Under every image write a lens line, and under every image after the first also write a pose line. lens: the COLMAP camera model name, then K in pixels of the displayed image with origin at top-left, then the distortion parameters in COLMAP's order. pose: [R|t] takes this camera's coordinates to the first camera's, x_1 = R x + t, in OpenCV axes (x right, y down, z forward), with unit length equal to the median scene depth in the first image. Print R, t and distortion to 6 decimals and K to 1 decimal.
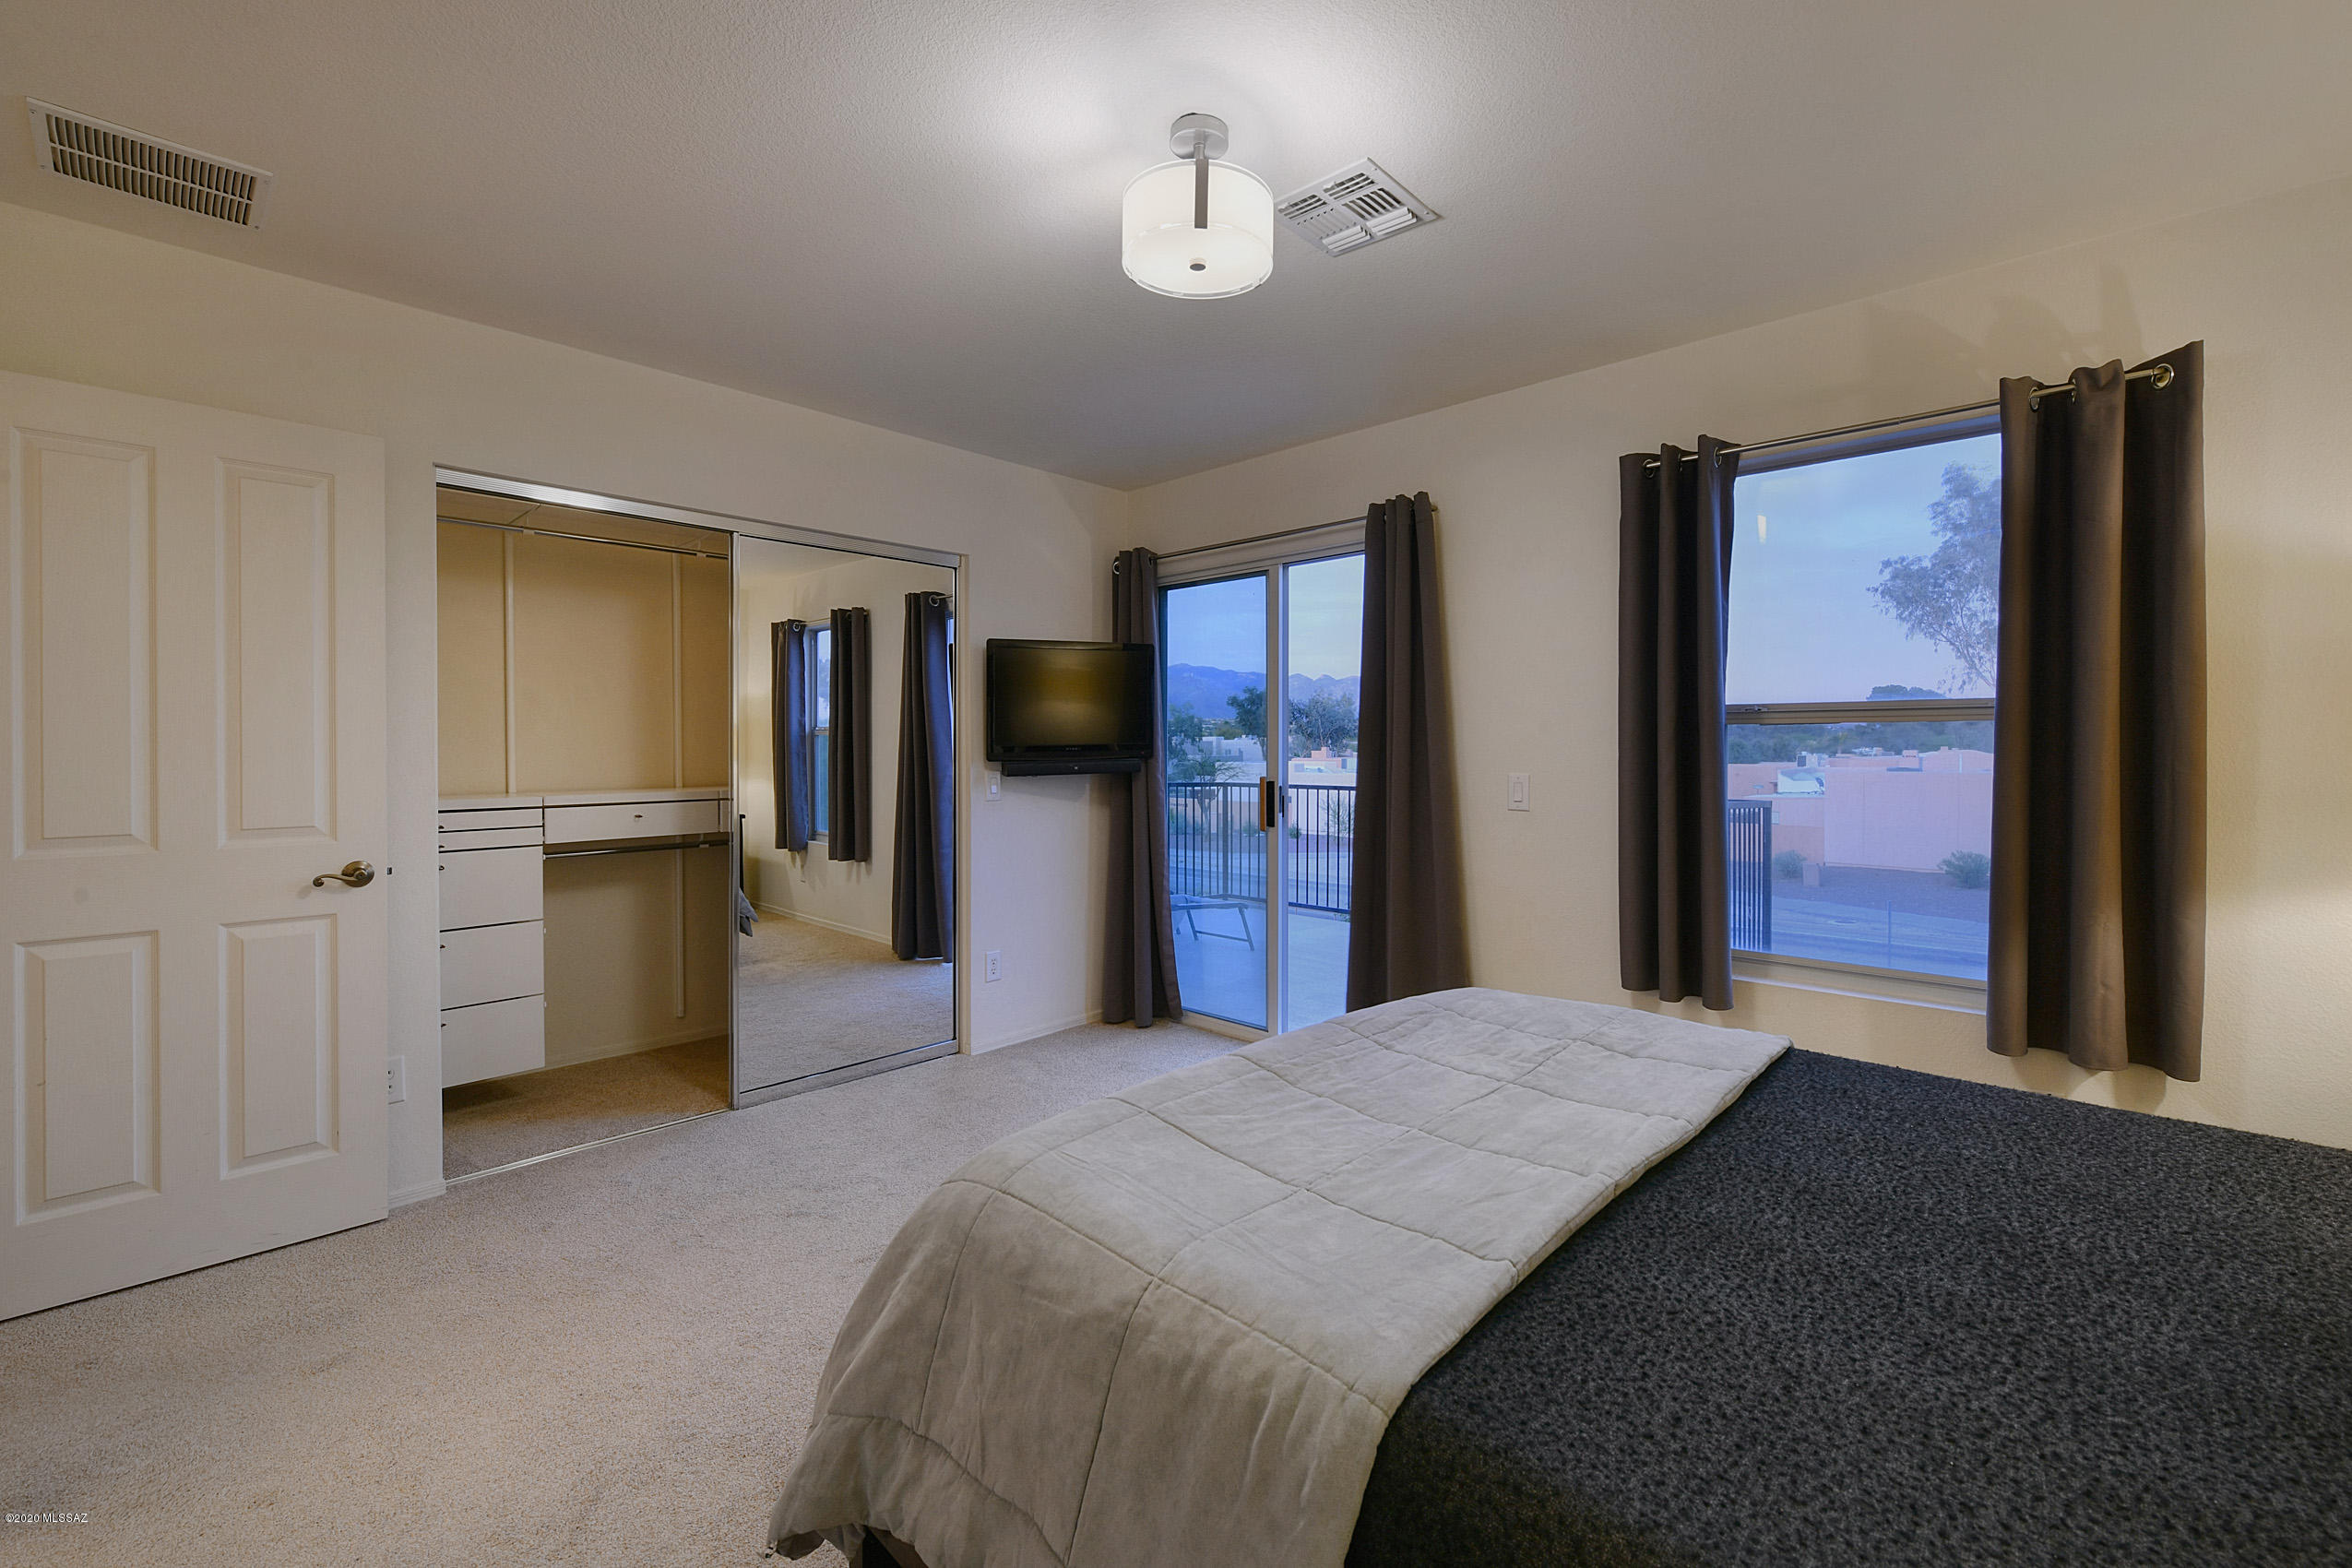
lens RADIAL K [[966.1, 0, 1261.7], [0, 966.1, 756.4], [0, 0, 1]] dist [-0.000471, -0.000048]
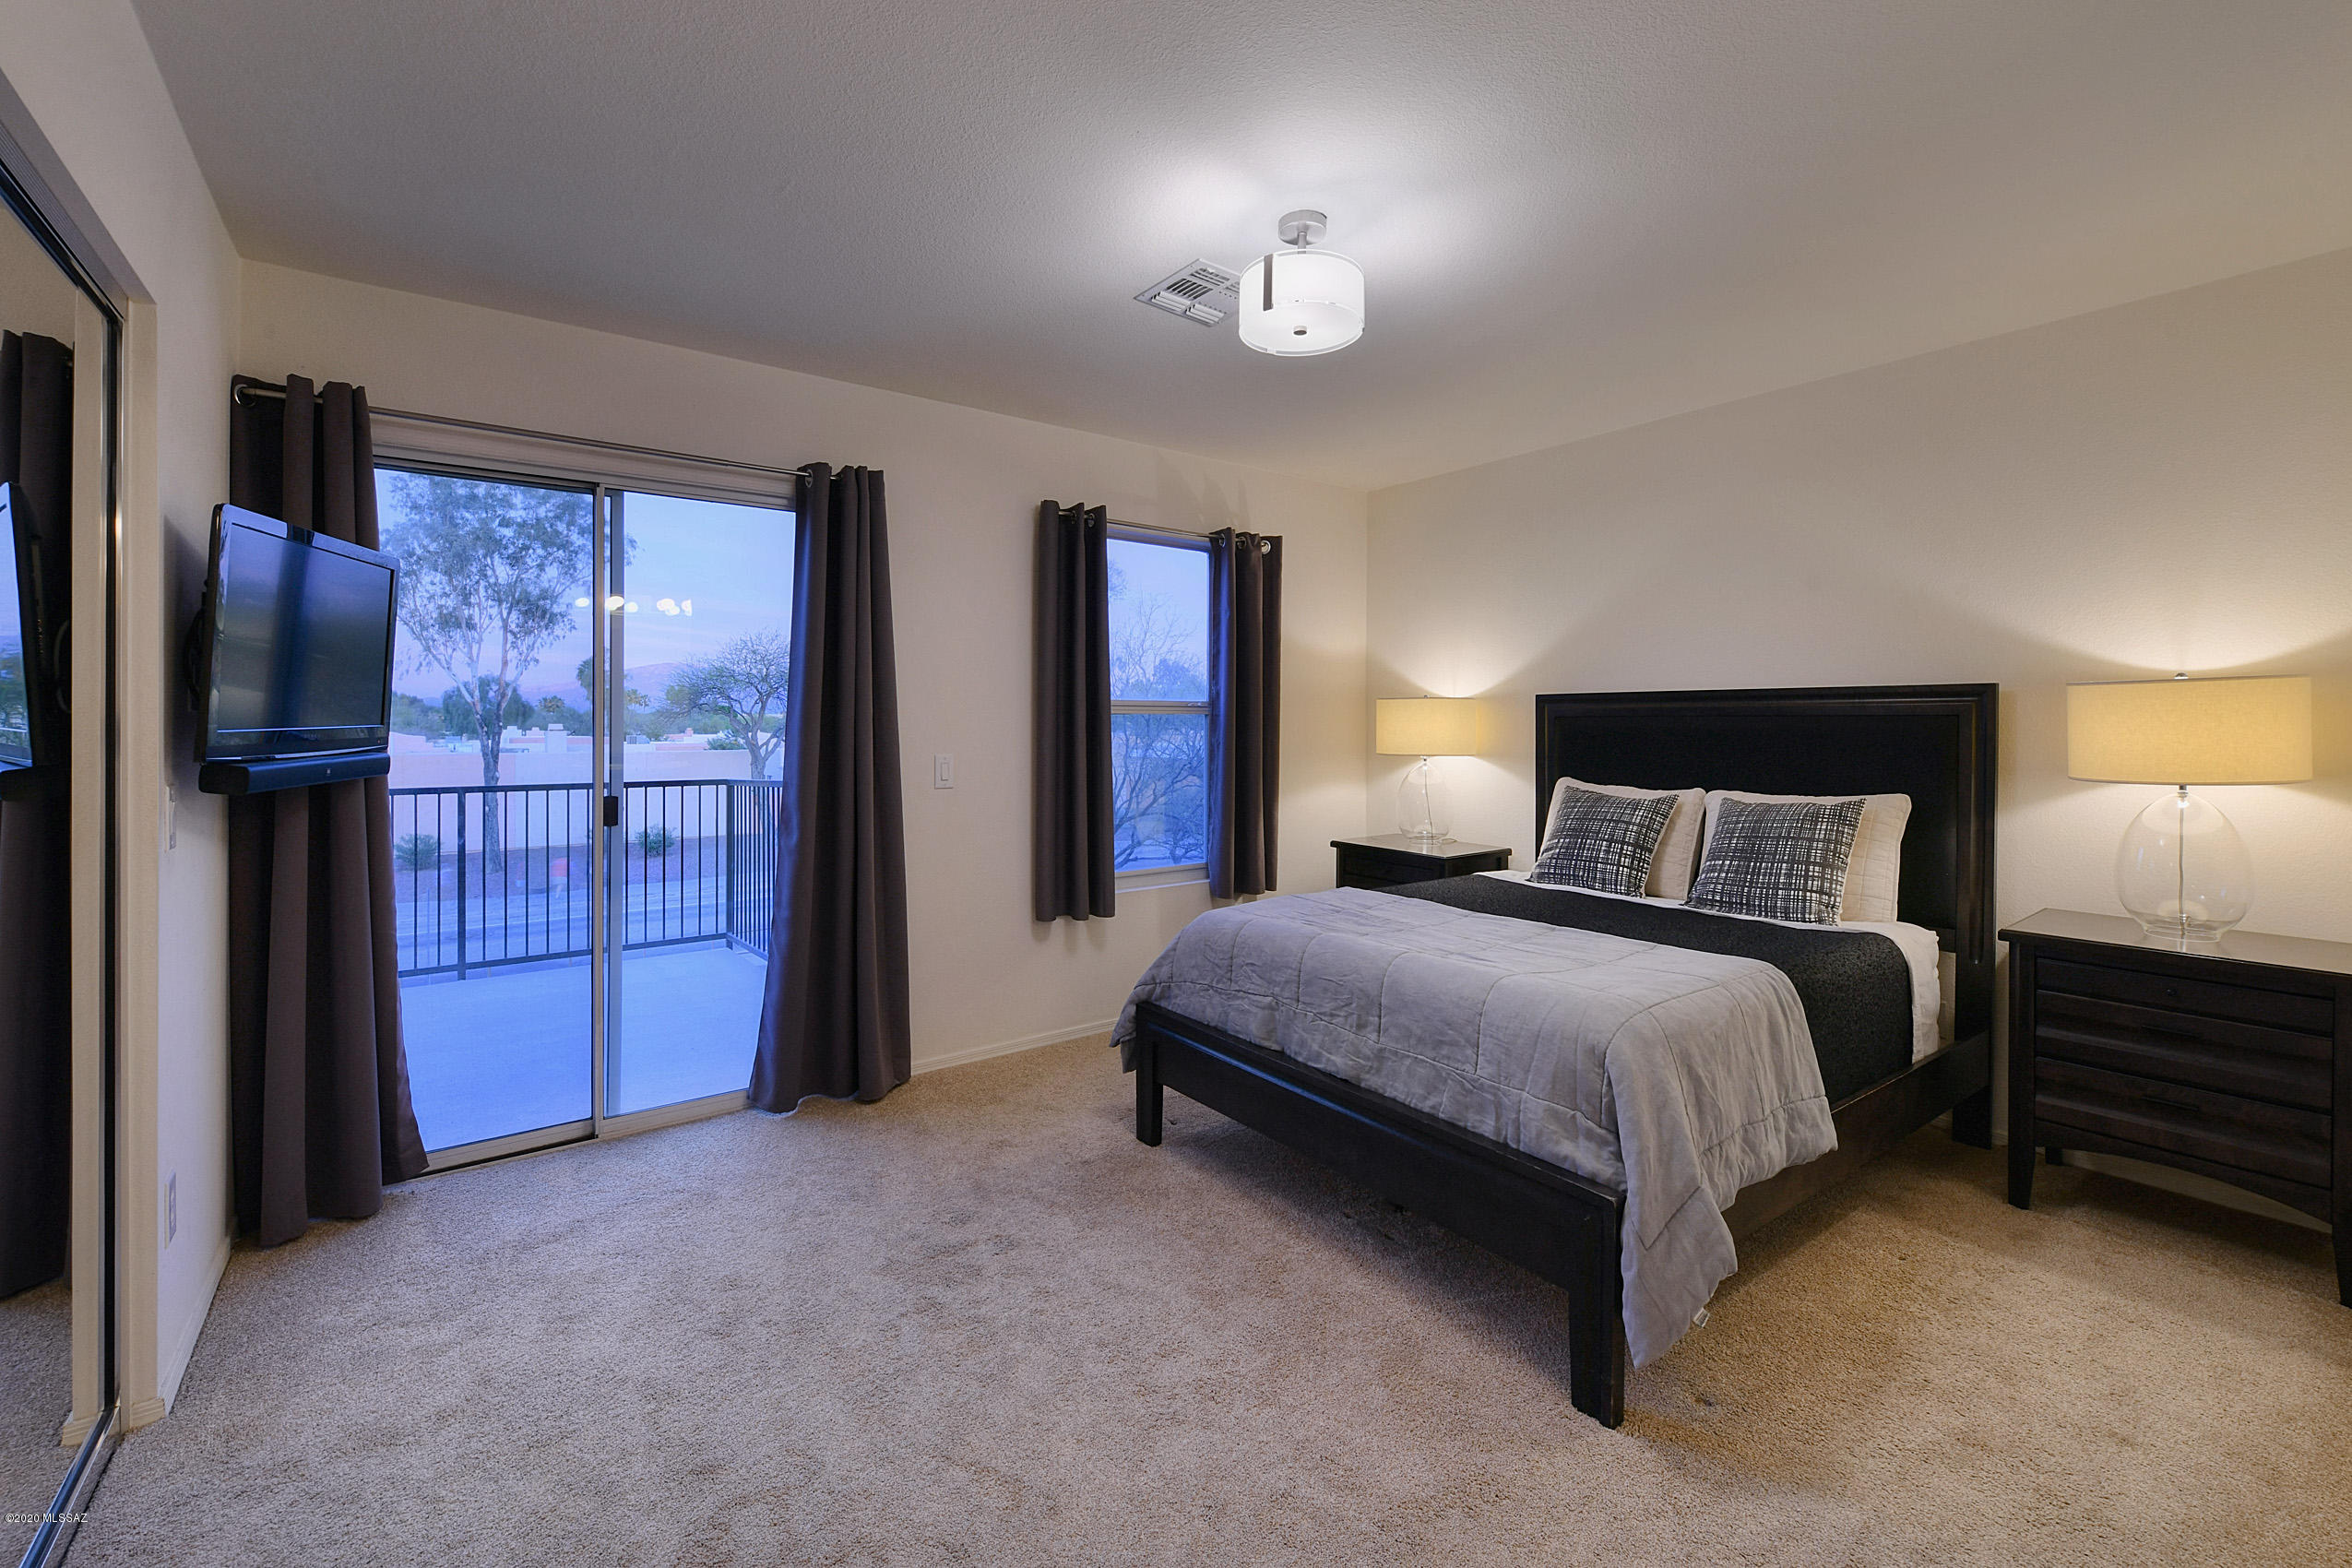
lens RADIAL K [[983.8, 0, 1141.6], [0, 983.8, 724.3], [0, 0, 1]] dist [-0.063751, -0.000015]
pose [[0.224438, 0.005176, 0.974475, -0.643307], [0.007058, 0.999951, -0.006937, -0.011004], [-0.974463, 0.008434, 0.224390, 0.472466]]
